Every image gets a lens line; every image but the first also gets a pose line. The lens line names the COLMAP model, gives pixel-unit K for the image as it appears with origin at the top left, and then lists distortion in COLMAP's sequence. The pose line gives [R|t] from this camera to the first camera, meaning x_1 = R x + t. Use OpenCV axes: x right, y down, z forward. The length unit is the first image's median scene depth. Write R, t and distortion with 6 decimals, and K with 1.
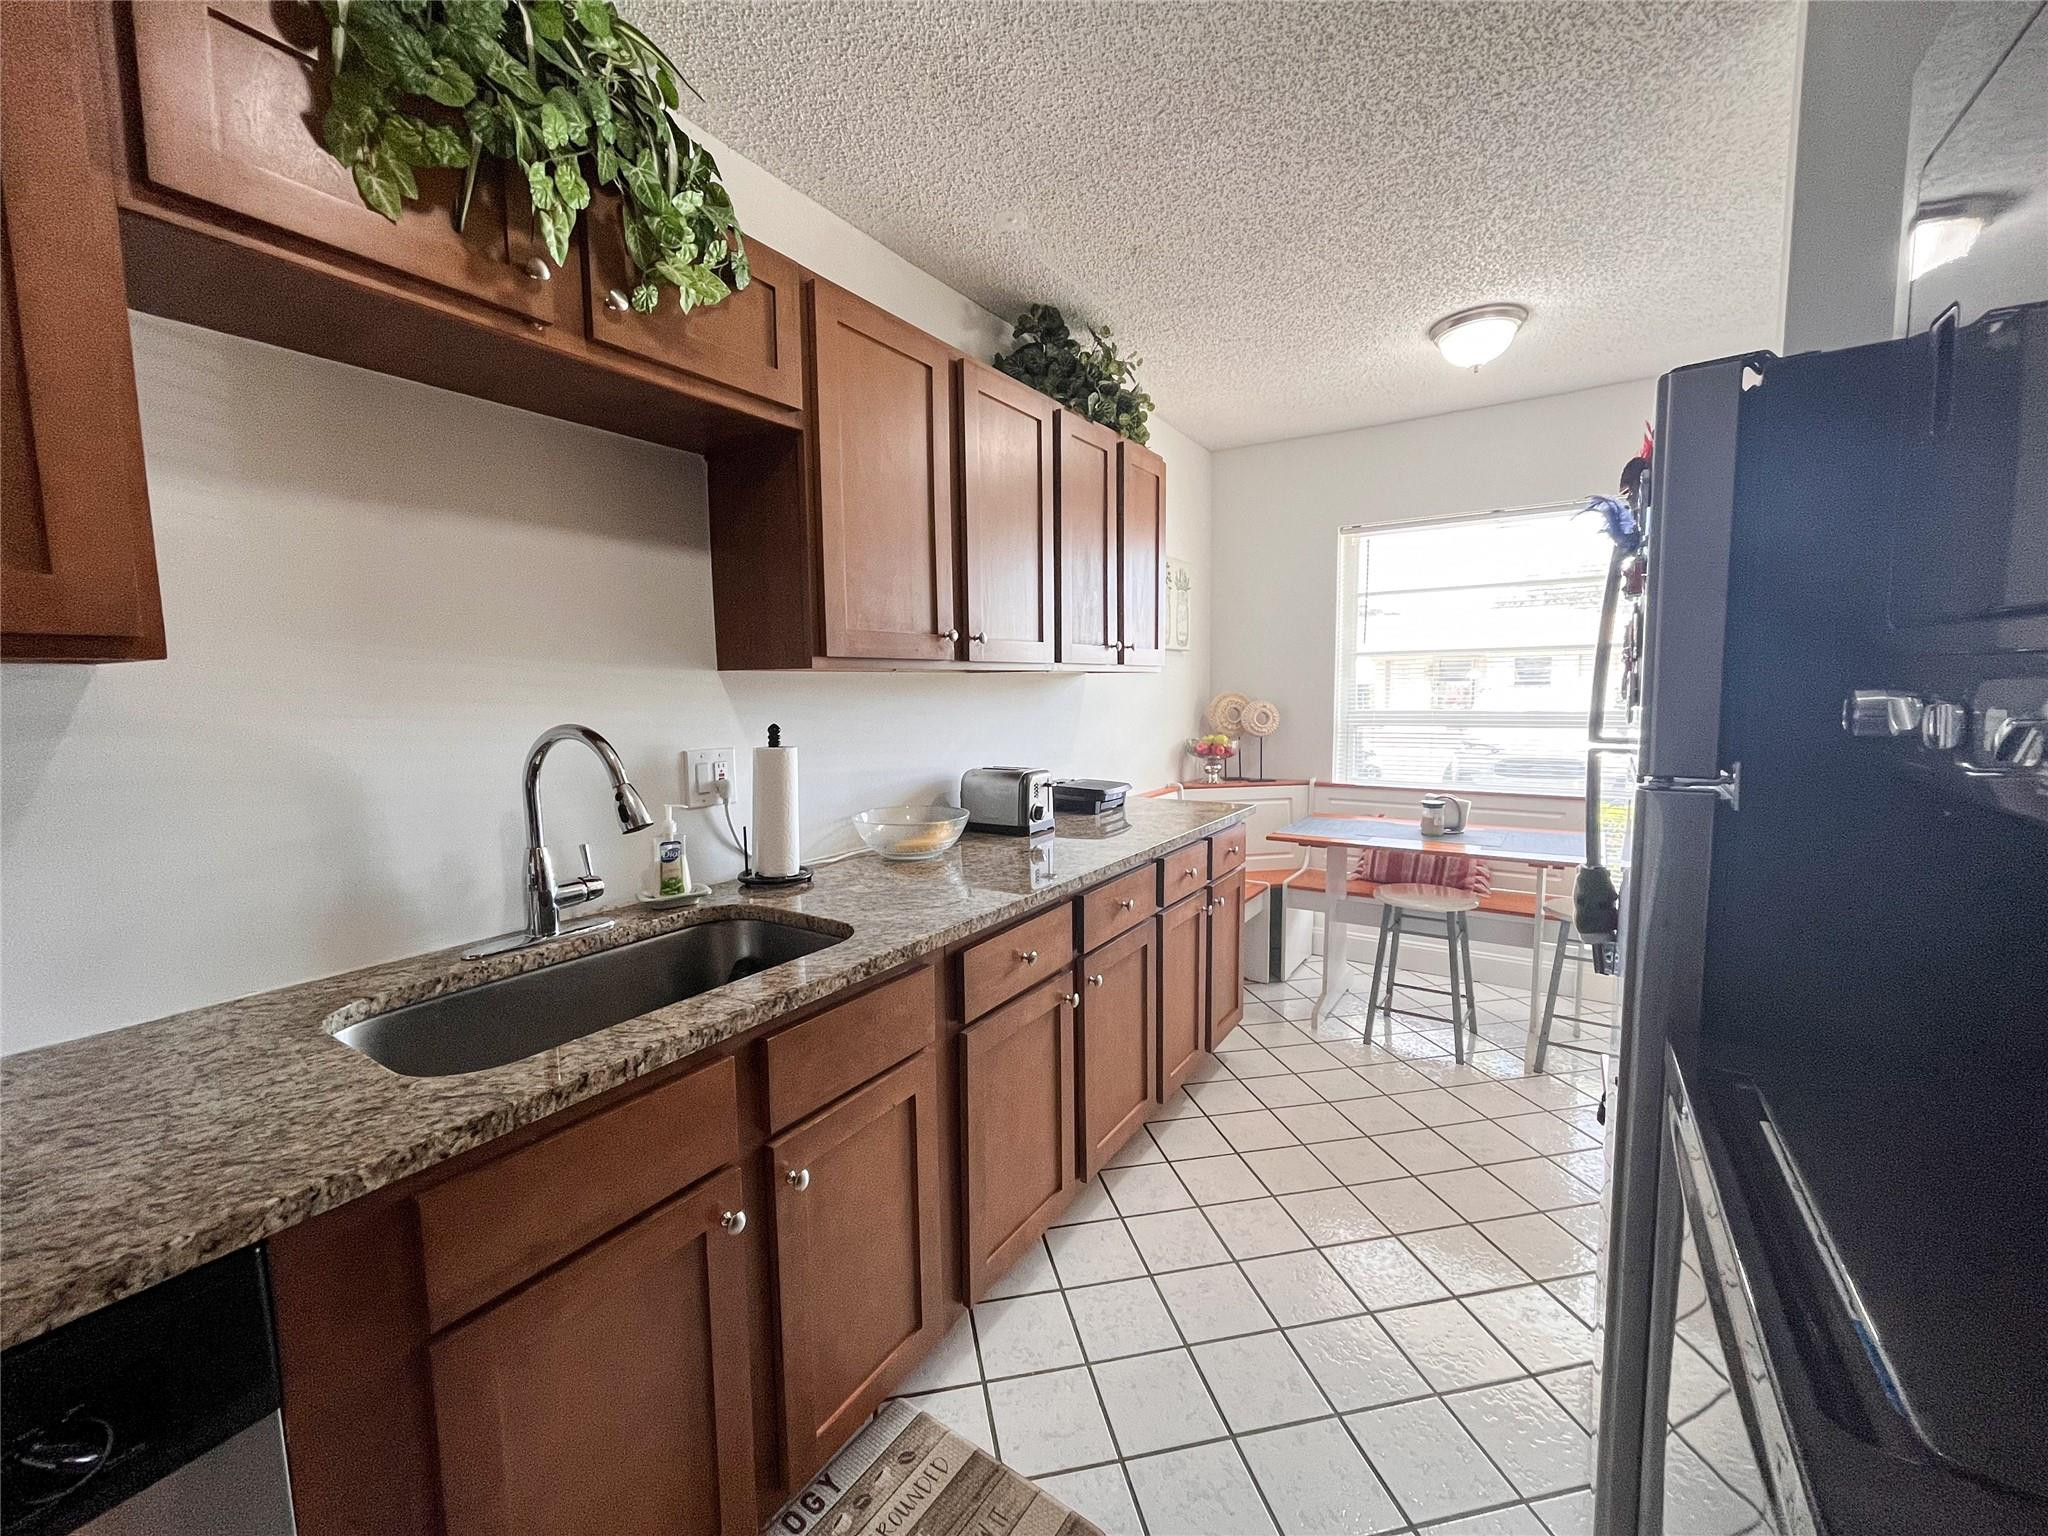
lens RADIAL K [[825.2, 0, 1018.7], [0, 825.2, 766.0], [0, 0, 1]] dist [-0.001744, -0.000478]
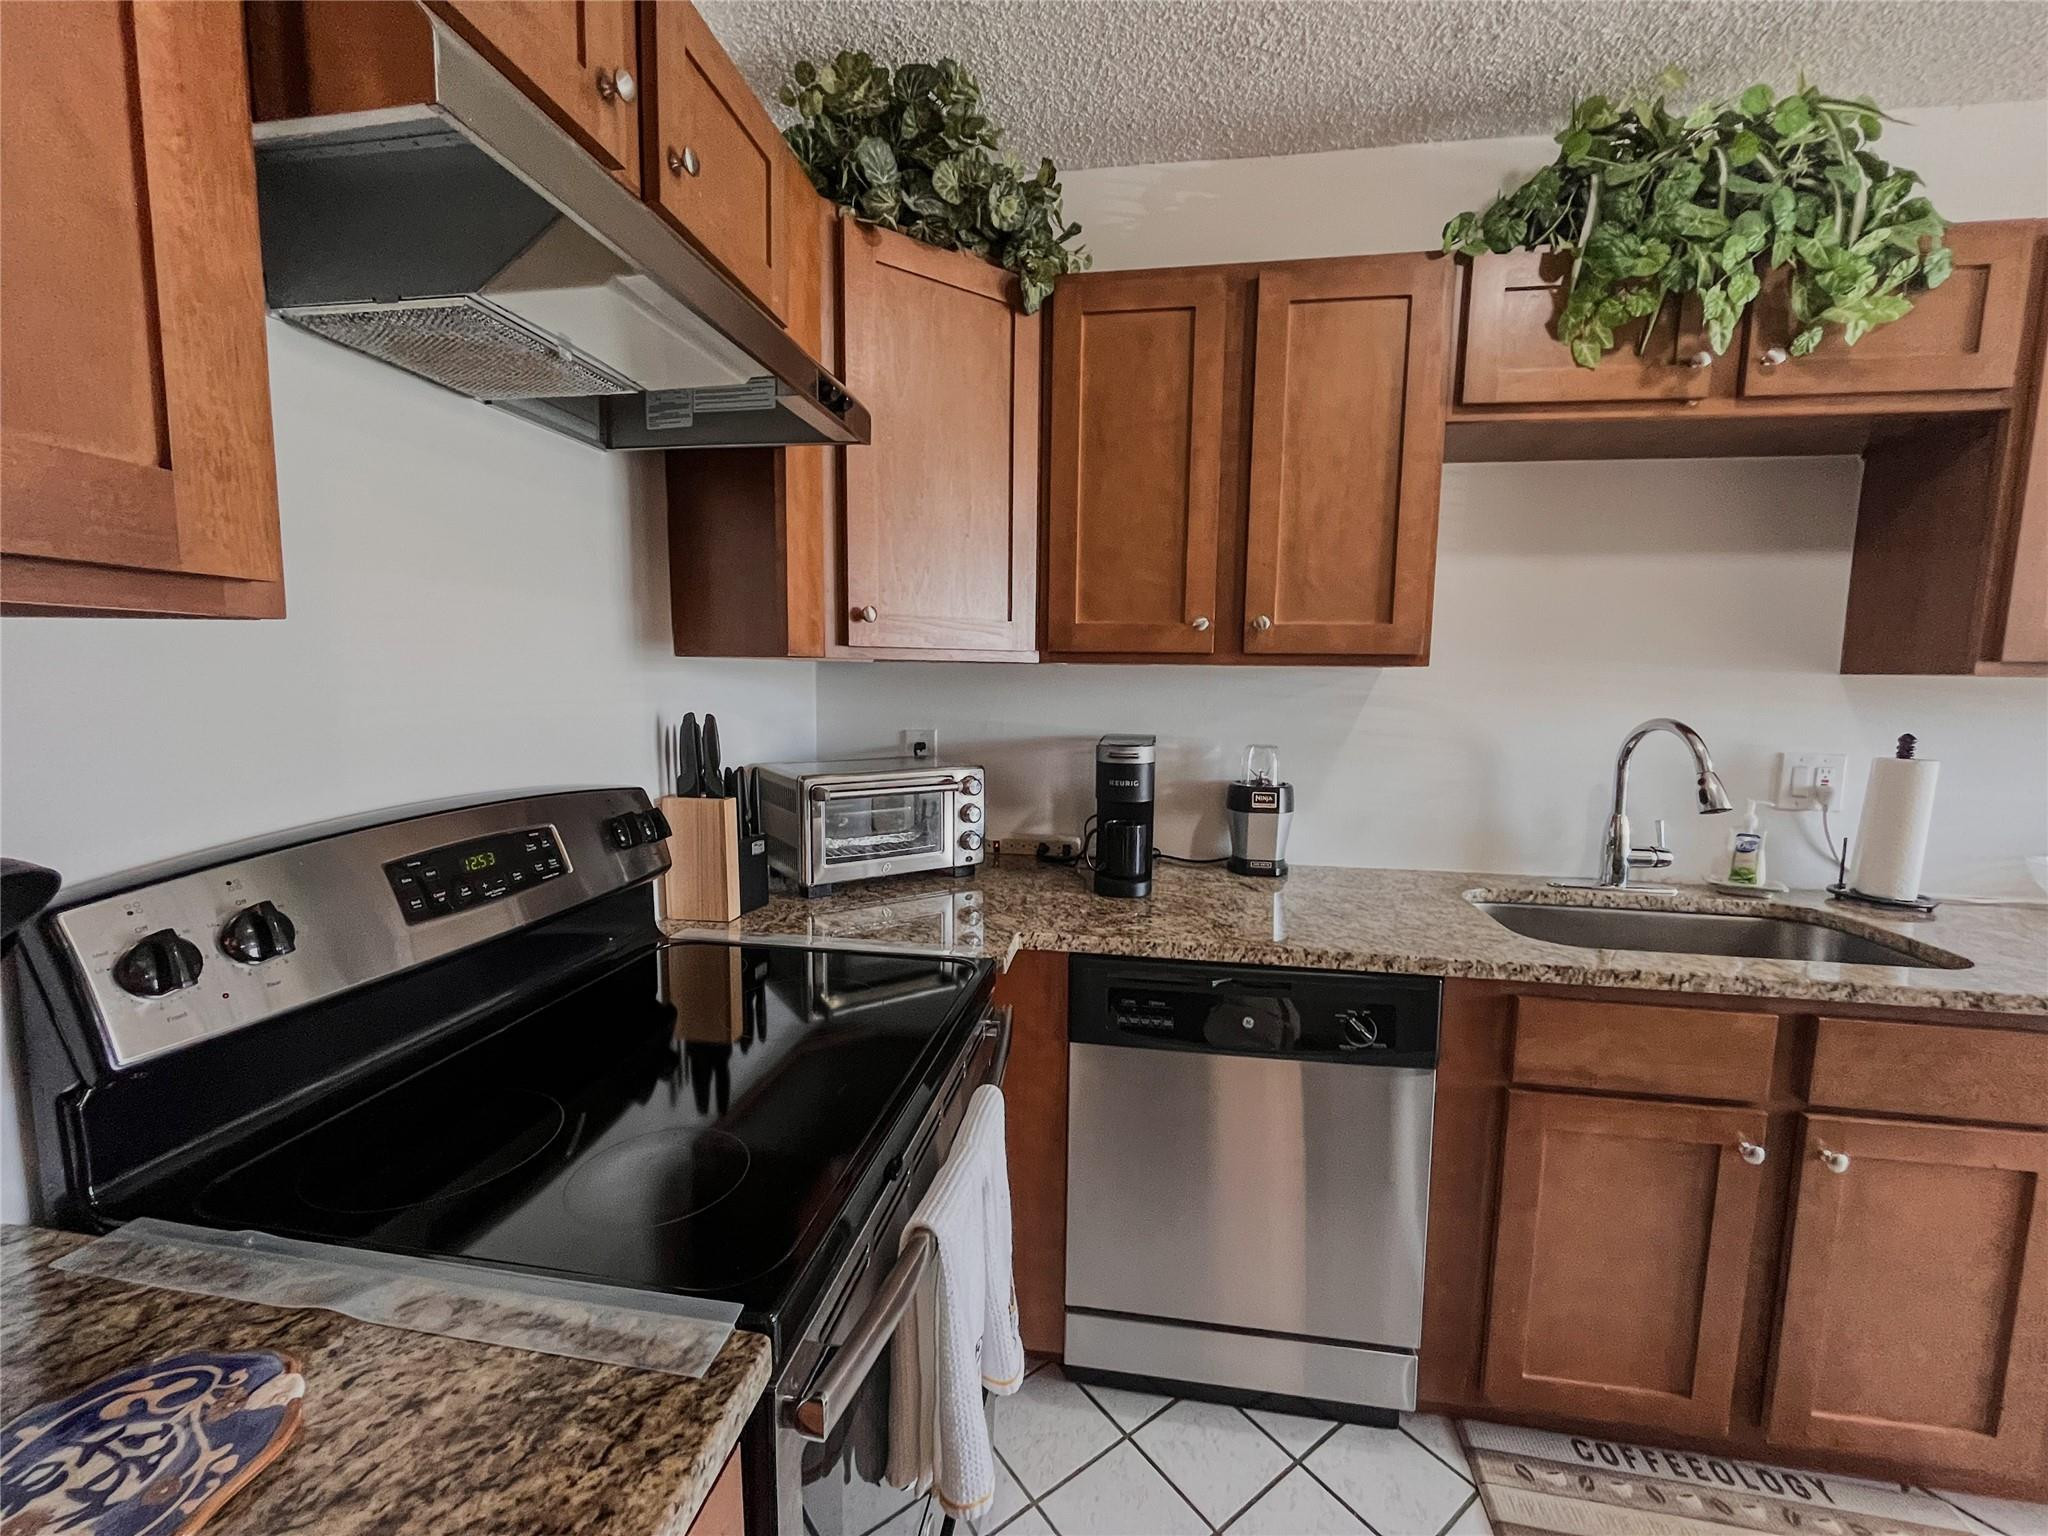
lens RADIAL K [[825.2, 0, 1018.7], [0, 825.2, 766.0], [0, 0, 1]] dist [-0.001744, -0.000478]
pose [[0.406373, 0.117730, -0.906091, 0.202196], [-0.109392, 0.990800, 0.079675, 0.029982], [0.907135, 0.066741, 0.415513, -0.414976]]
